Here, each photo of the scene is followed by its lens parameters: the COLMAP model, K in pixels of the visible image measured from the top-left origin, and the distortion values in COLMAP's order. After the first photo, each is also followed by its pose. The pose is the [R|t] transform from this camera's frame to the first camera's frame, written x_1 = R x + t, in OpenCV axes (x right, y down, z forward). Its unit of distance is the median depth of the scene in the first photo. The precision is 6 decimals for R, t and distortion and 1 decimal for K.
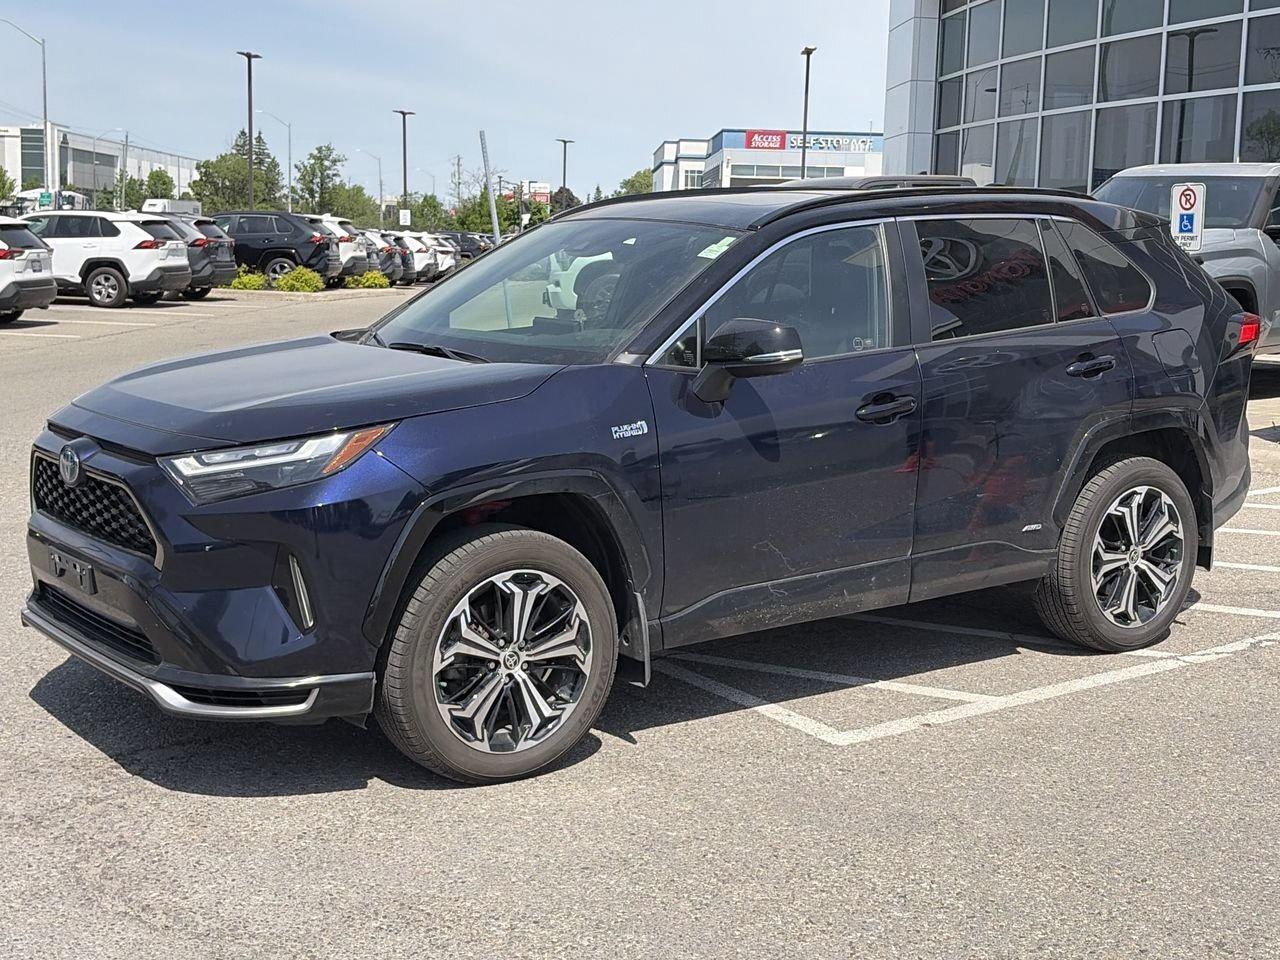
lens RADIAL K [[1815.9, 0, 643.3], [0, 1815.9, 484.7], [0, 0, 1]] dist [0.084201, 0.000000]
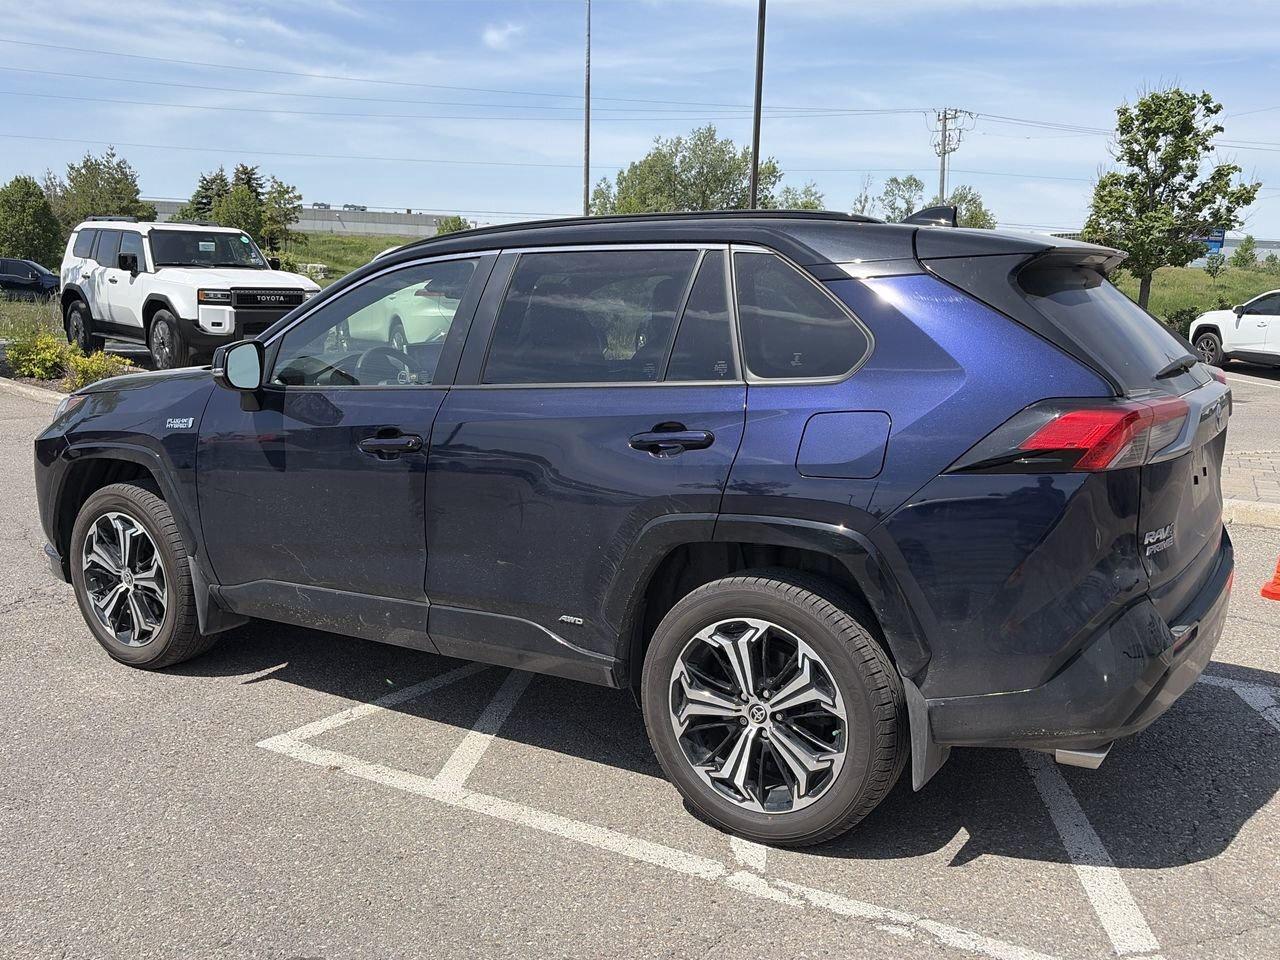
lens RADIAL K [[1185.5, 0, 643.2], [0, 1185.5, 468.3], [0, 0, 1]] dist [0.036820, 0.000000]
pose [[0.364174, 0.137732, -0.921090, 0.776251], [-0.143355, 0.985508, 0.090685, -0.107082], [0.920232, 0.099017, 0.378641, 0.889597]]
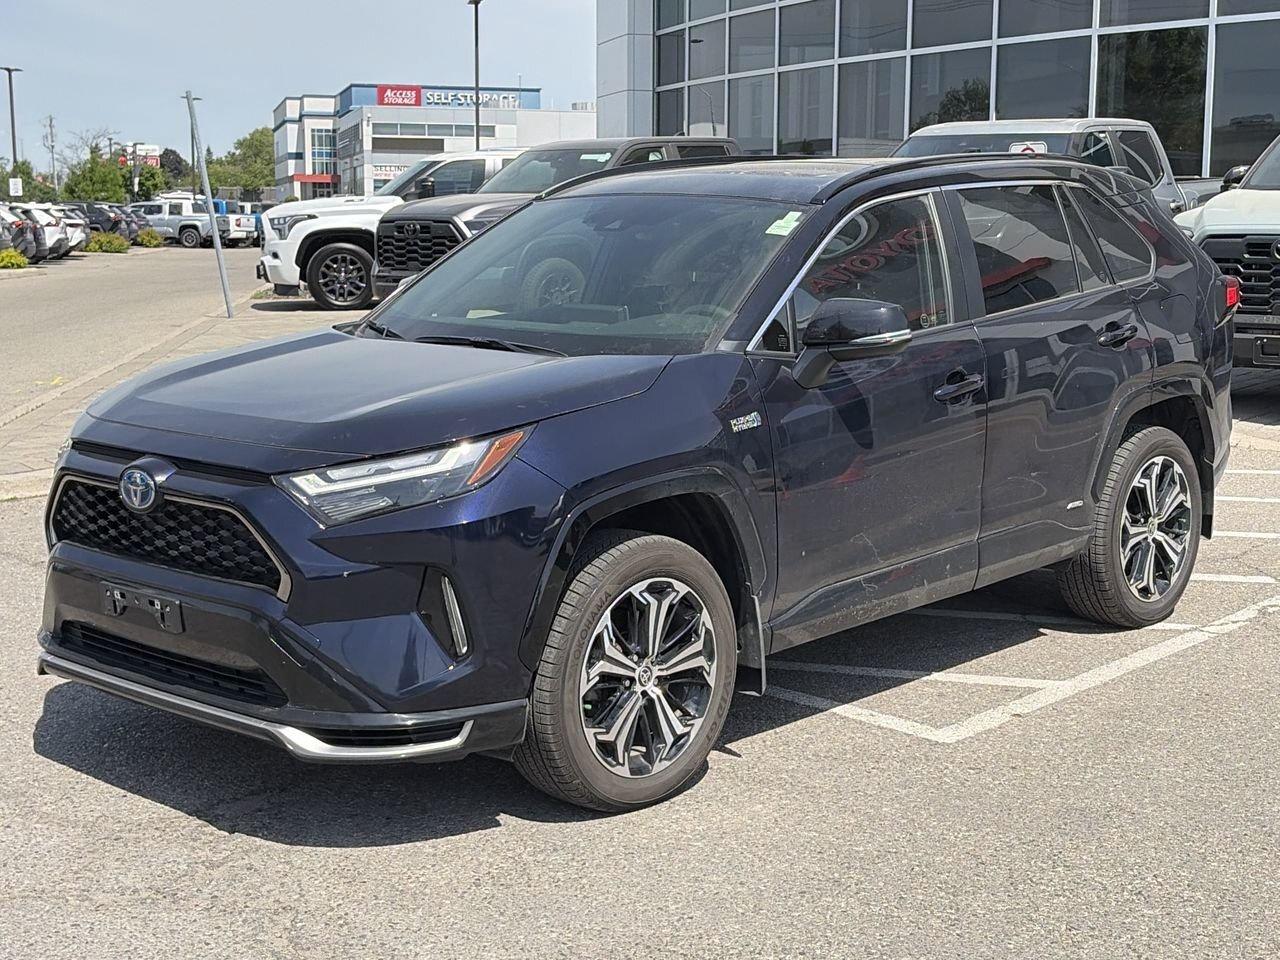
lens RADIAL K [[1955.4, 0, 643.2], [0, 1955.4, 490.1], [0, 0, 1]] dist [0.093984, 0.000000]
pose [[0.980832, -0.048608, 0.188695, -0.226846], [0.046410, 0.998793, 0.016053, -0.012560], [-0.189247, -0.006988, 0.981905, 0.019252]]
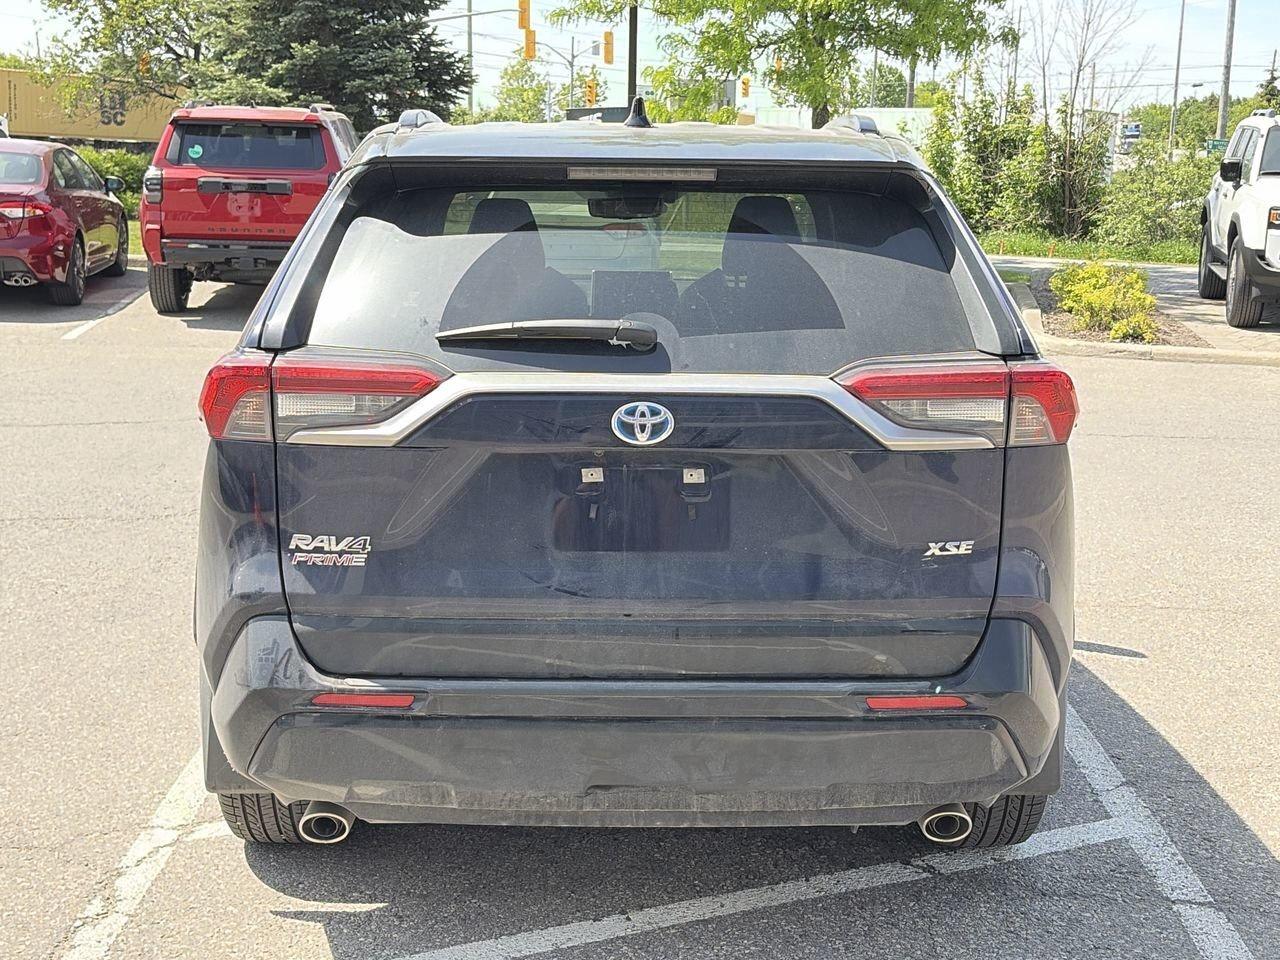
lens RADIAL K [[1702.3, 0, 674.0], [0, 1702.3, 468.0], [0, 0, 1]] dist [0.052484, 0.000000]
pose [[-0.573006, 0.118897, -0.810881, 0.765142], [-0.150548, 0.957313, 0.246752, -0.234194], [0.805605, 0.263467, -0.530647, 1.635447]]
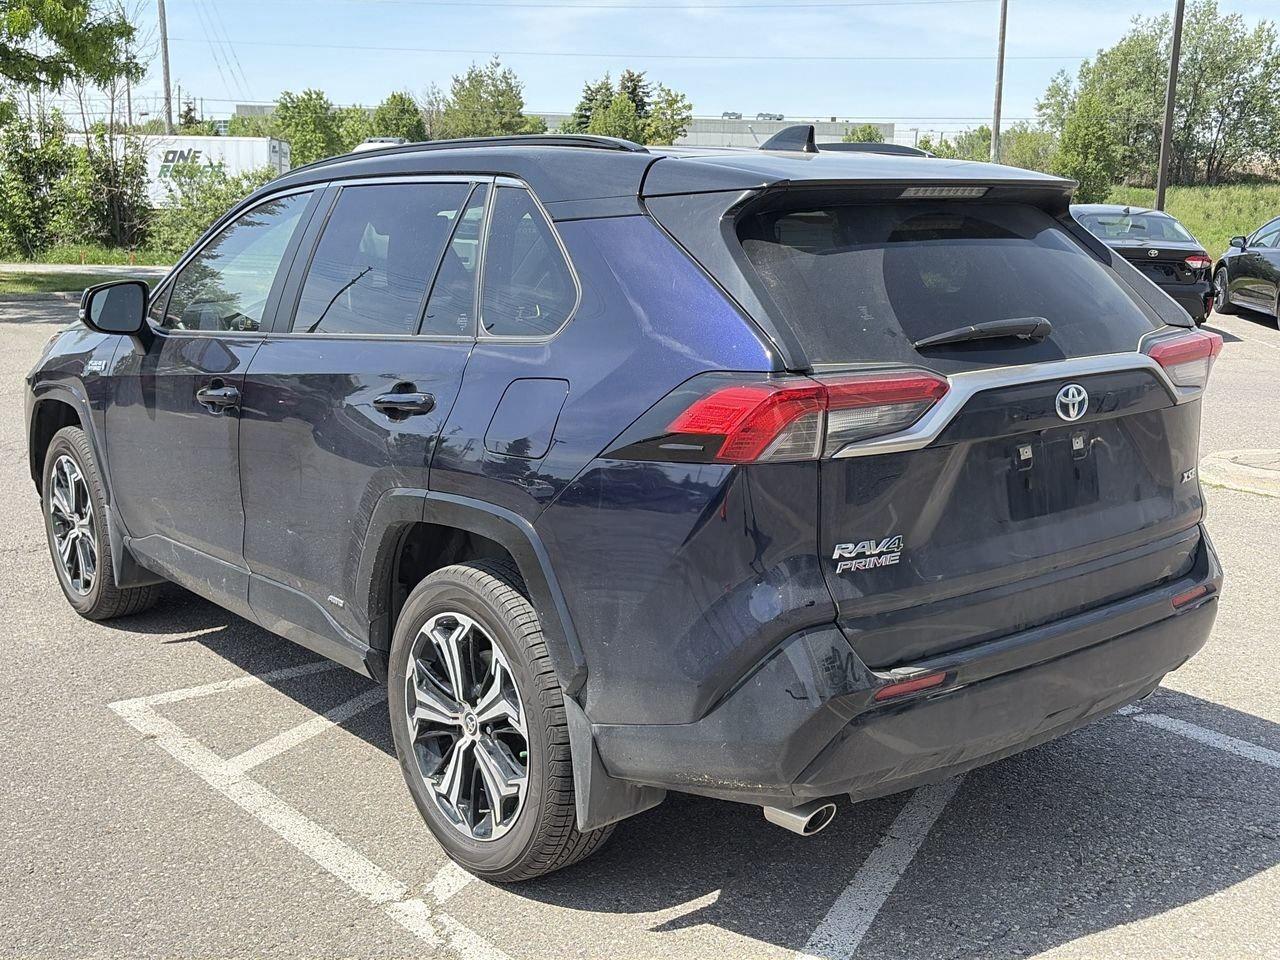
lens RADIAL K [[1439.7, 0, 650.8], [0, 1439.7, 475.1], [0, 0, 1]] dist [0.037078, 0.000000]
pose [[0.050946, 0.177201, -0.982855, 0.856485], [-0.154858, 0.973632, 0.167511, -0.156892], [0.986622, 0.143668, 0.077044, 1.166967]]
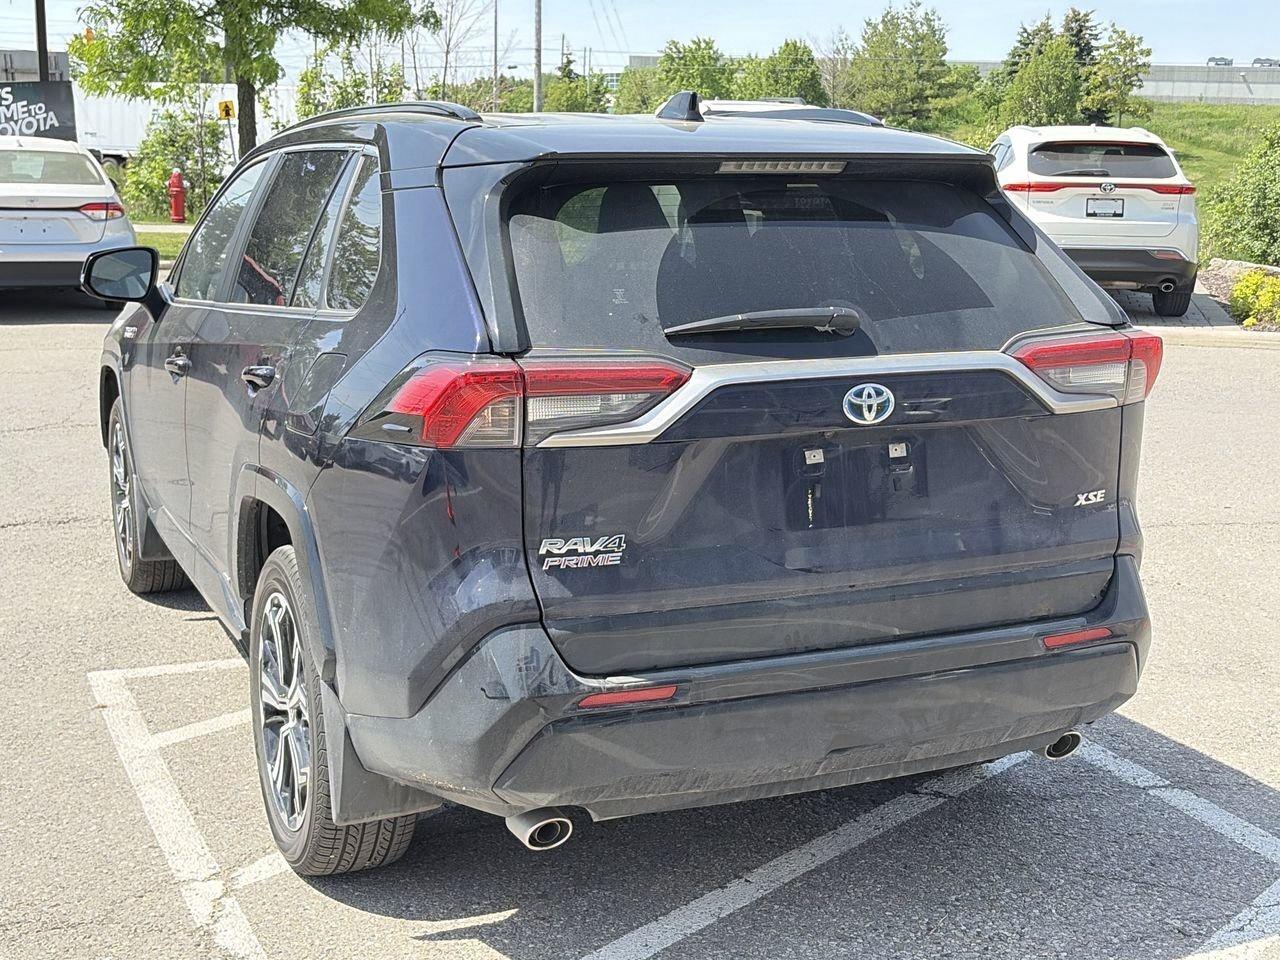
lens RADIAL K [[1702.3, 0, 661.0], [0, 1702.3, 472.7], [0, 0, 1]] dist [0.052484, 0.000000]
pose [[-0.206520, 0.163552, -0.964676, 0.896752], [-0.163422, 0.966316, 0.198816, -0.195180], [0.964698, 0.198708, -0.172836, 1.385747]]
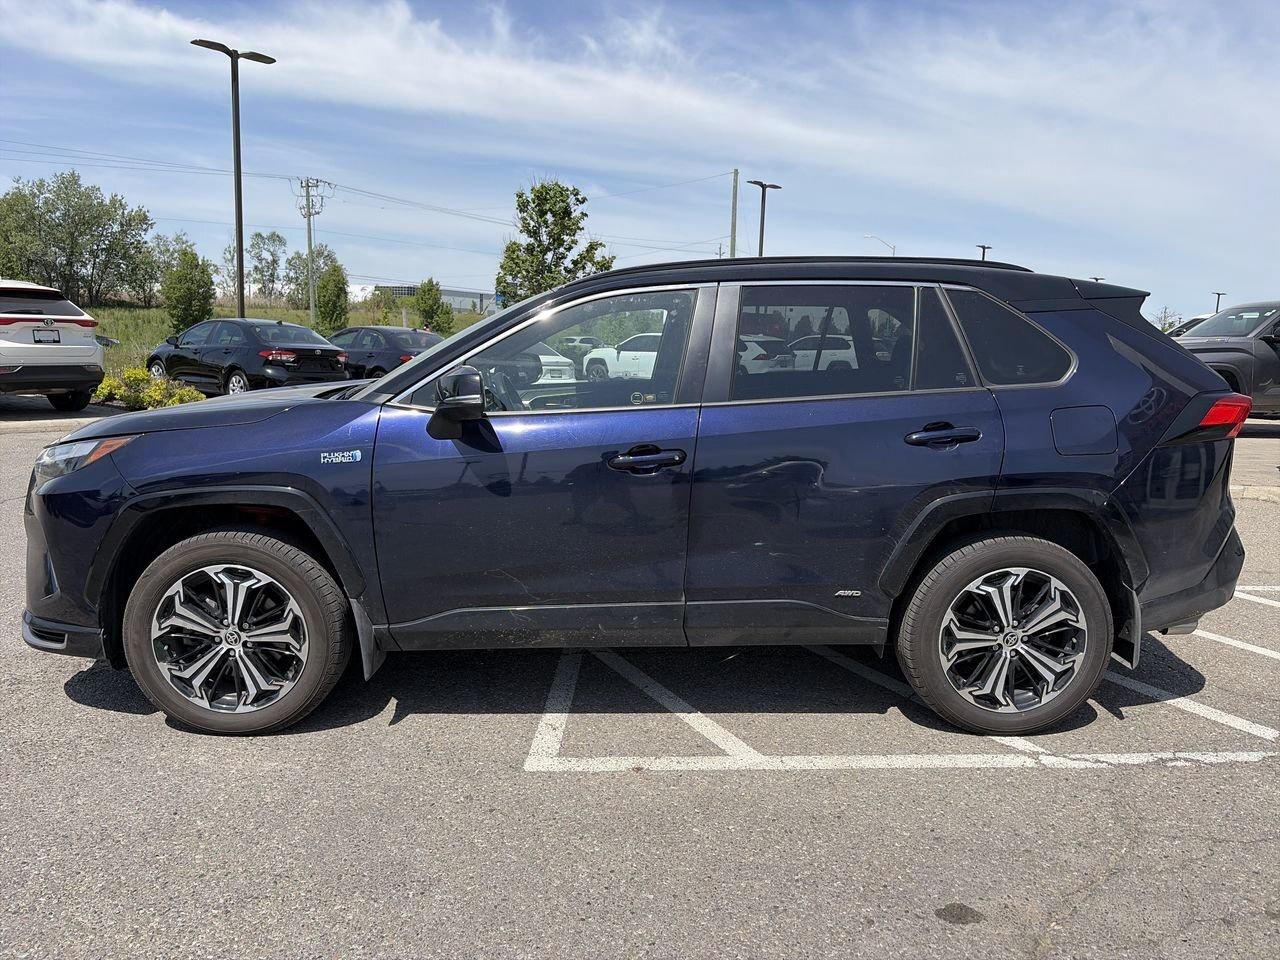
lens RADIAL K [[979.4, 0, 638.8], [0, 979.4, 479.7], [0, 0, 1]] dist [0.027913, -0.011930]
pose [[0.824204, 0.088133, -0.559392, 0.449030], [-0.093591, 0.995431, 0.018934, -0.040887], [0.558505, 0.036748, 0.828687, 0.532533]]
